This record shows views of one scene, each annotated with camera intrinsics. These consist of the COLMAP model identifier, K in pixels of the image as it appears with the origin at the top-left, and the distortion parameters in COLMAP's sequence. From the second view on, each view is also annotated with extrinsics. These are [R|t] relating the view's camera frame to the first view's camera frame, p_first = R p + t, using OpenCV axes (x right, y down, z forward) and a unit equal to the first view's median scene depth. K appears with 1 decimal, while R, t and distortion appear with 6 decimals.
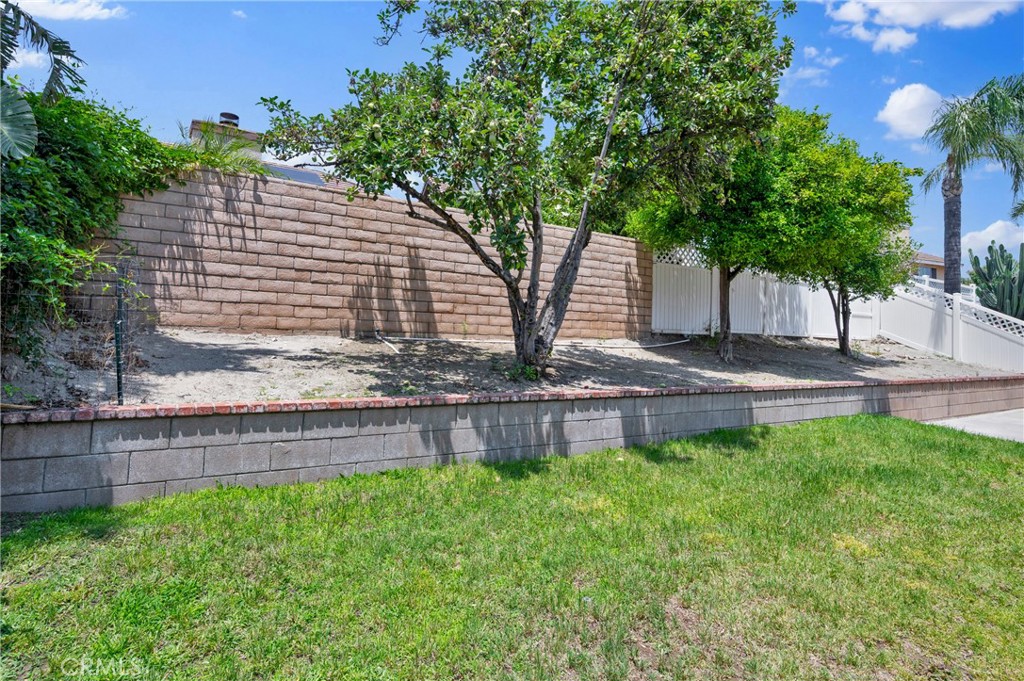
lens RADIAL K [[524.7, 0, 515.5], [0, 524.7, 341.2], [0, 0, 1]] dist [-0.000529, 0.000598]
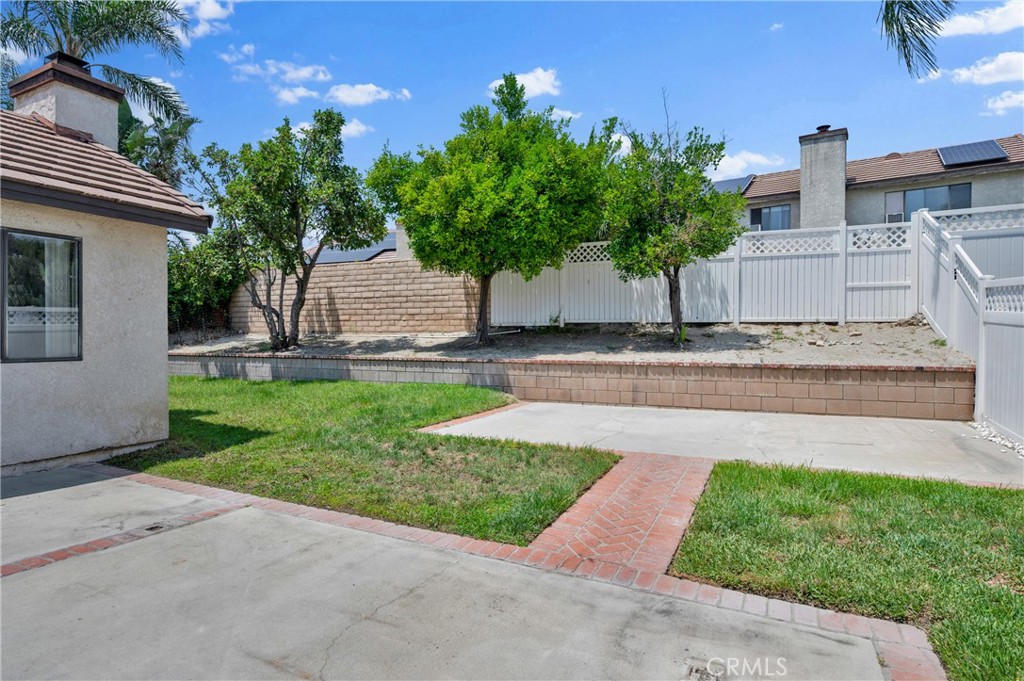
lens RADIAL K [[558.2, 0, 512.0], [0, 558.2, 340.5], [0, 0, 1]] dist [0.001291, 0.000318]
pose [[0.576476, -0.028671, -0.816611, 1.828414], [0.003375, 0.999459, -0.032708, 0.081975], [0.817107, 0.016099, 0.576261, 0.358847]]
